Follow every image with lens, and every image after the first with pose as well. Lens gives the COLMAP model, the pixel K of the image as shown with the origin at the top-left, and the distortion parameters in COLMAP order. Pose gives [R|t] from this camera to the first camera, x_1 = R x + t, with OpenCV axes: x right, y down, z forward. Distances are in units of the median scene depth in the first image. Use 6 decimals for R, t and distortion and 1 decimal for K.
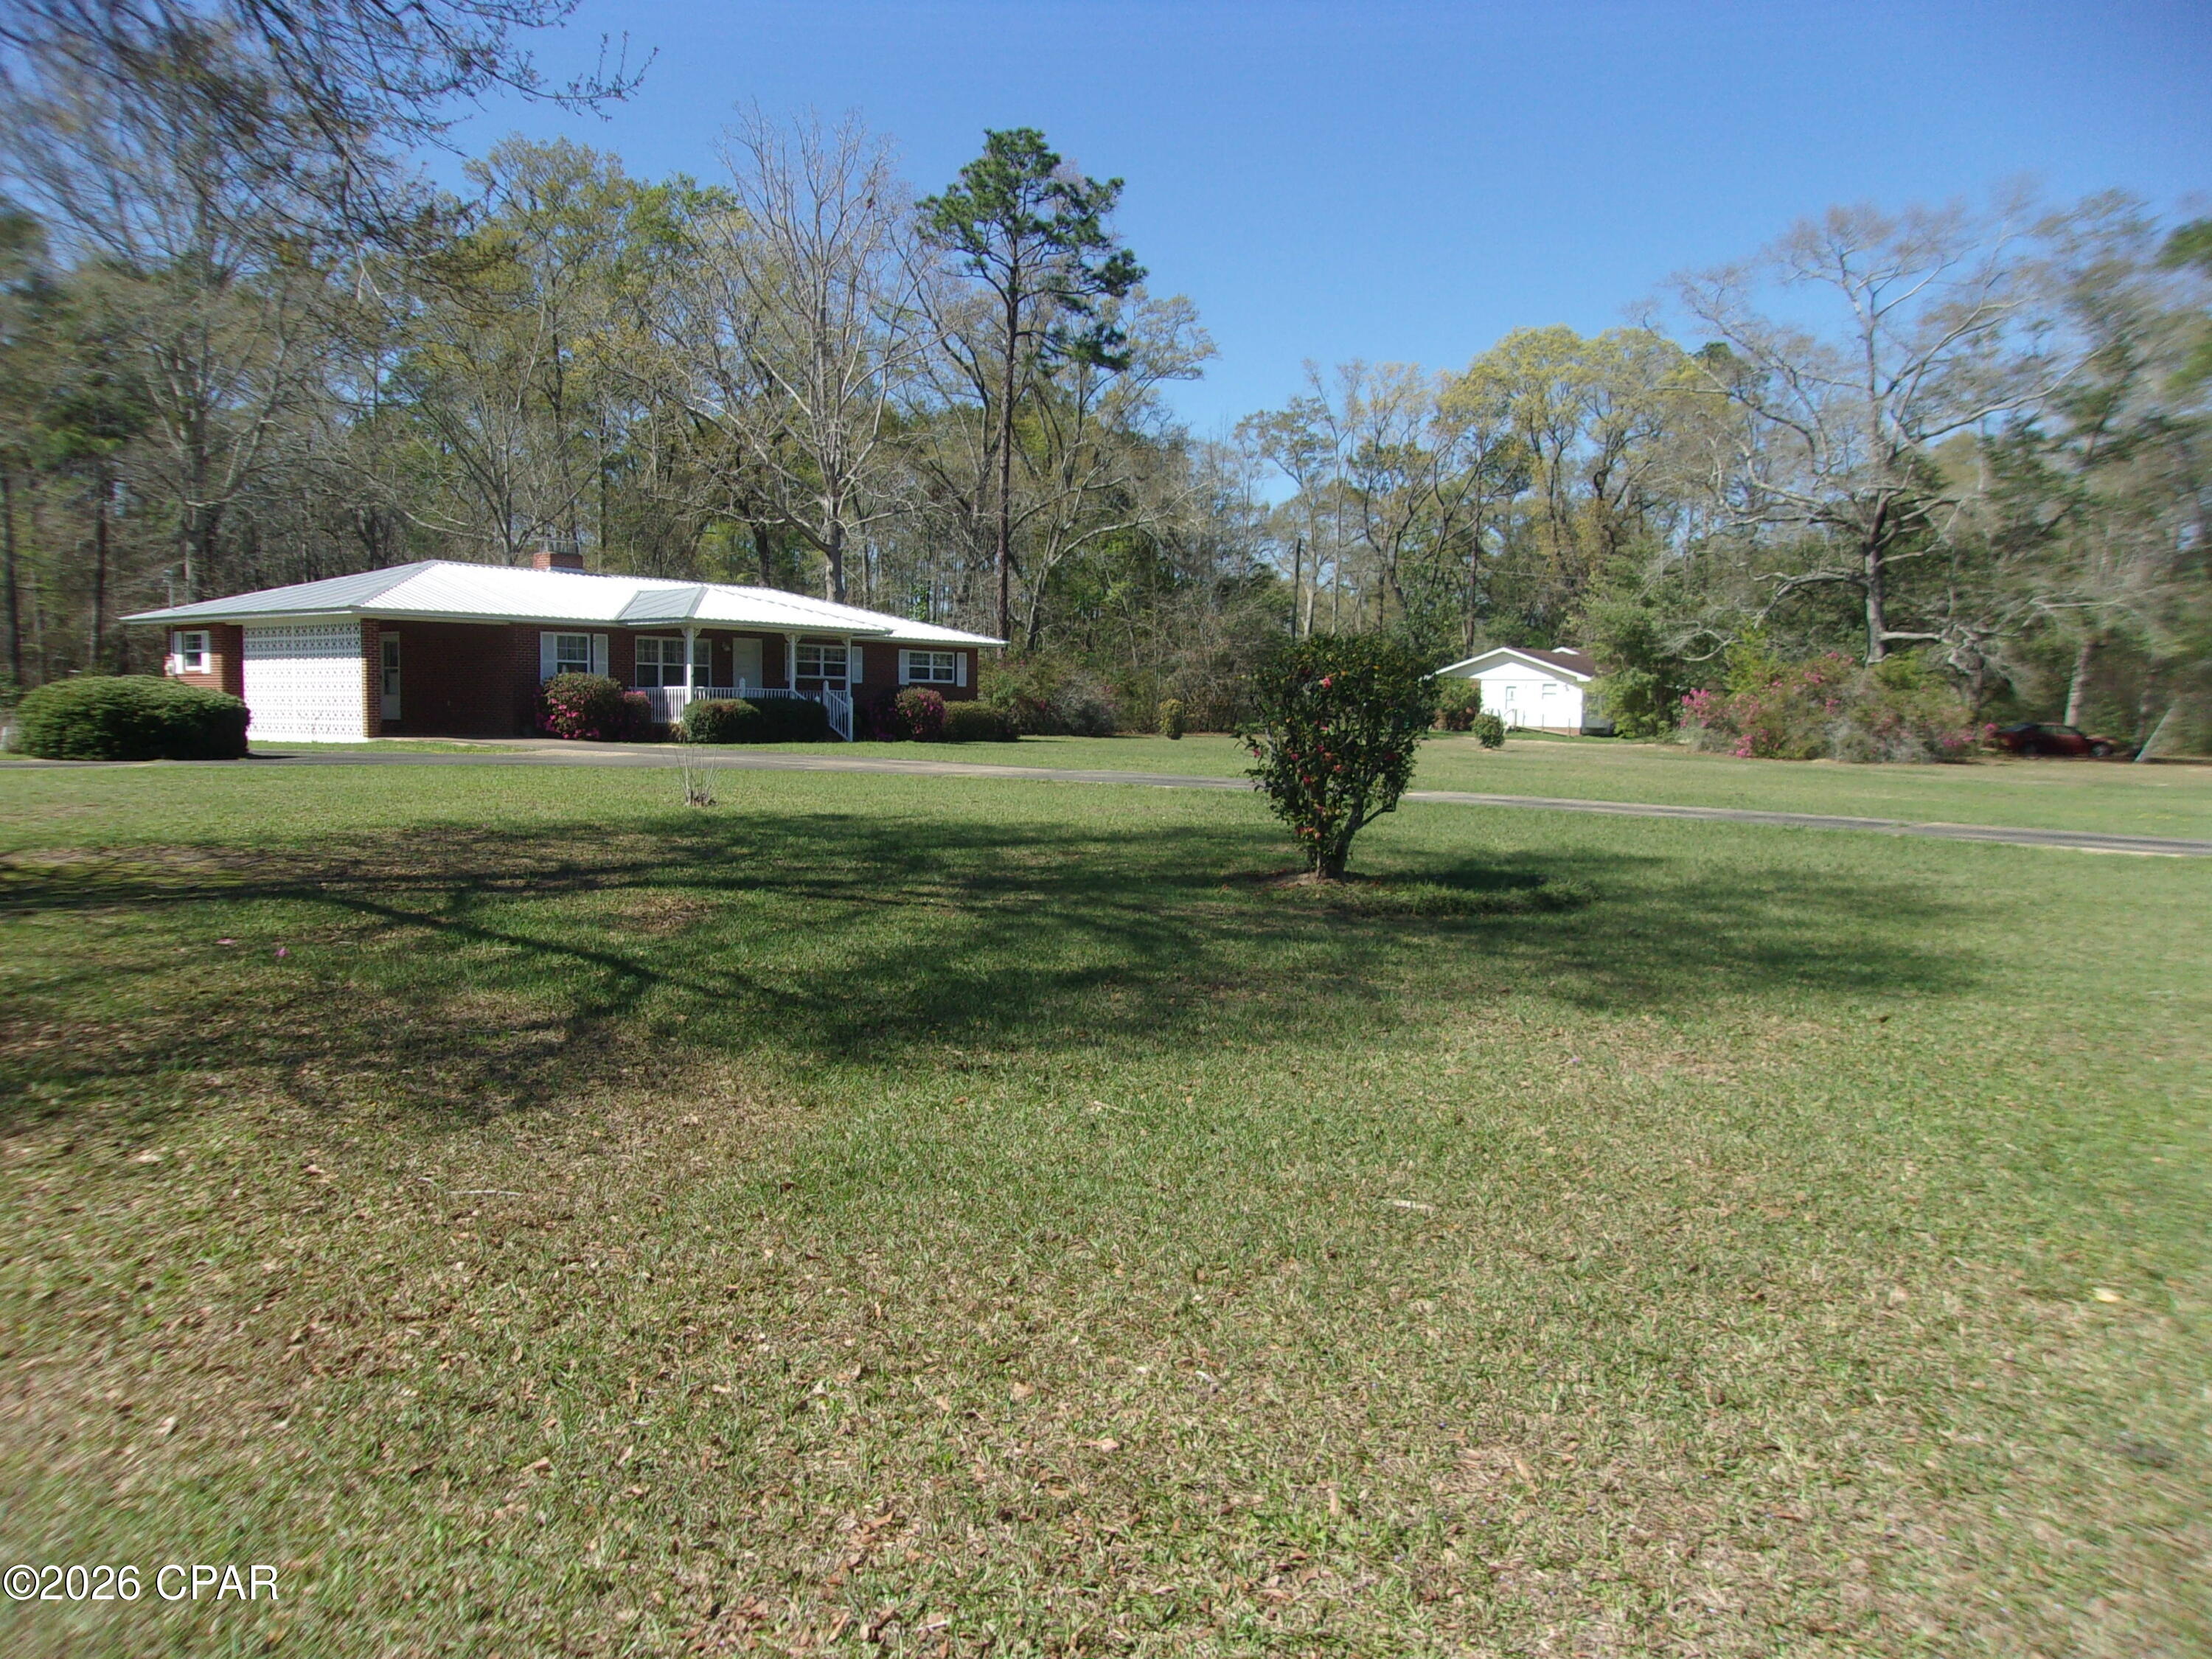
lens RADIAL K [[1666.8, 0, 1093.0], [0, 1666.8, 877.7], [0, 0, 1]] dist [-0.010424, 0.007116]
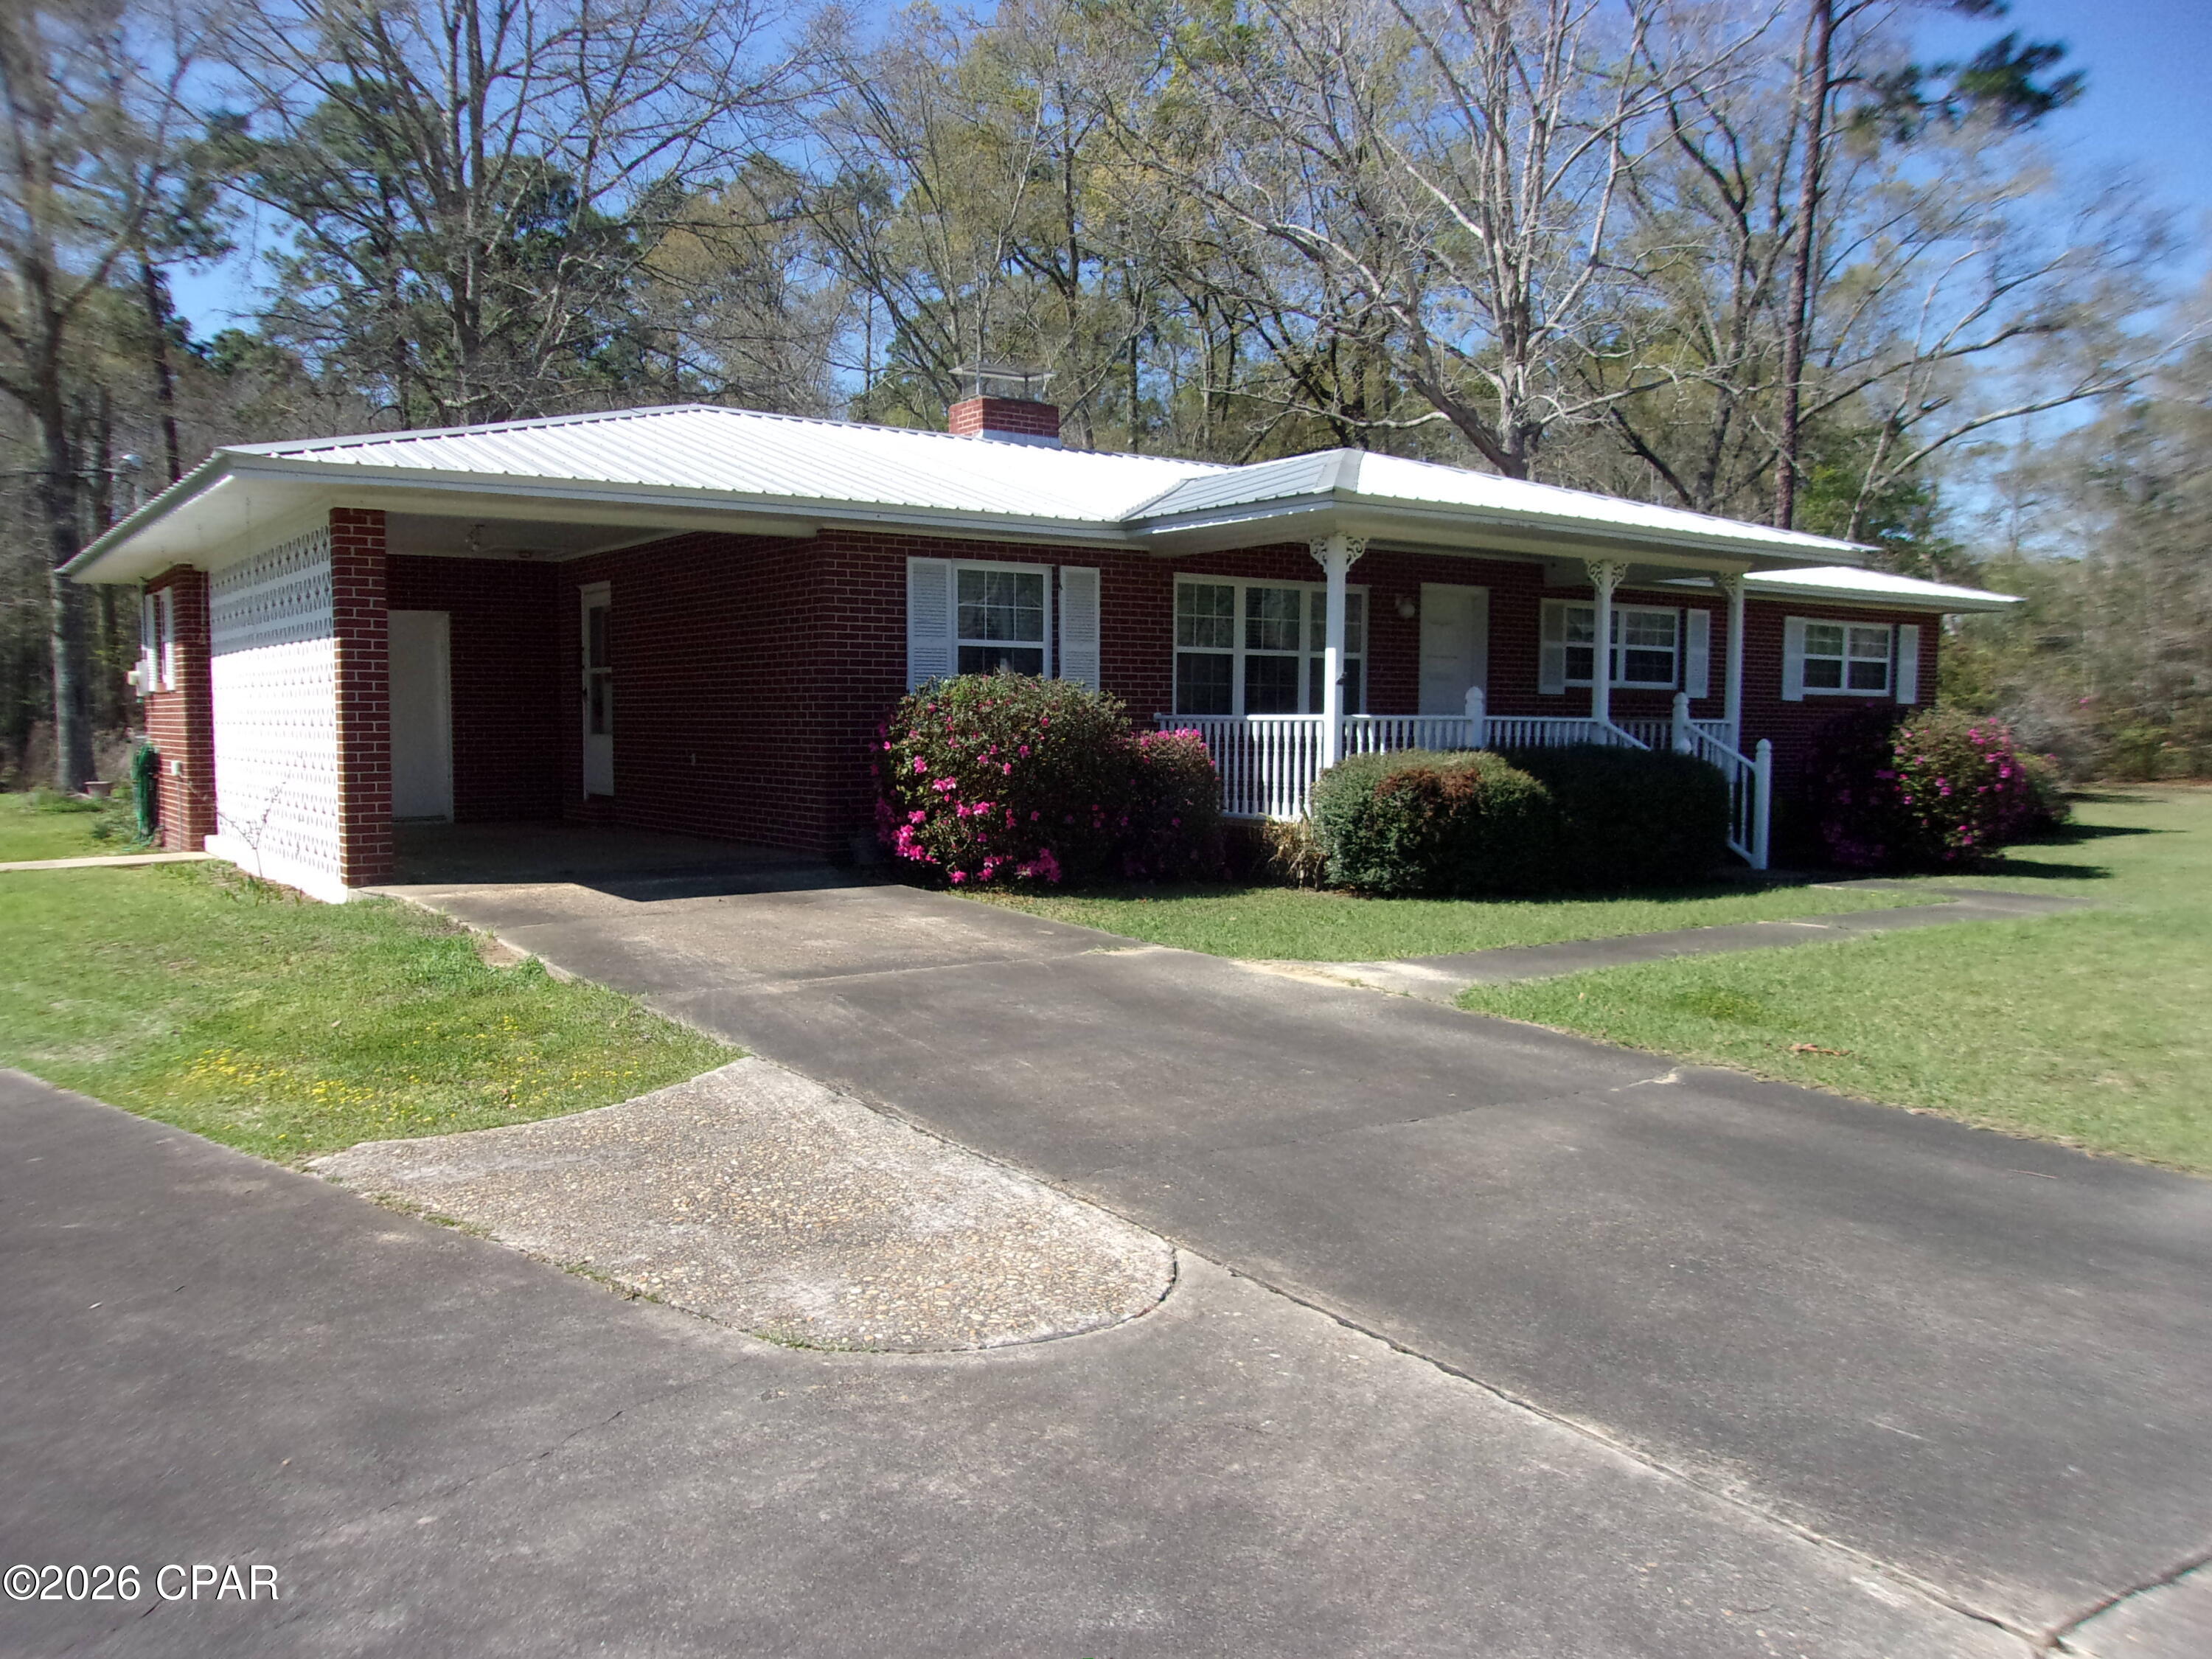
lens RADIAL K [[1641.3, 0, 1106.0], [0, 1641.3, 829.5], [0, 0, 1]] dist [-0.030522, 0.002865]
pose [[0.954354, 0.013763, -0.298360, -0.265843], [-0.023514, 0.999299, -0.029117, -0.115530], [0.297750, 0.034803, 0.954009, 0.960859]]
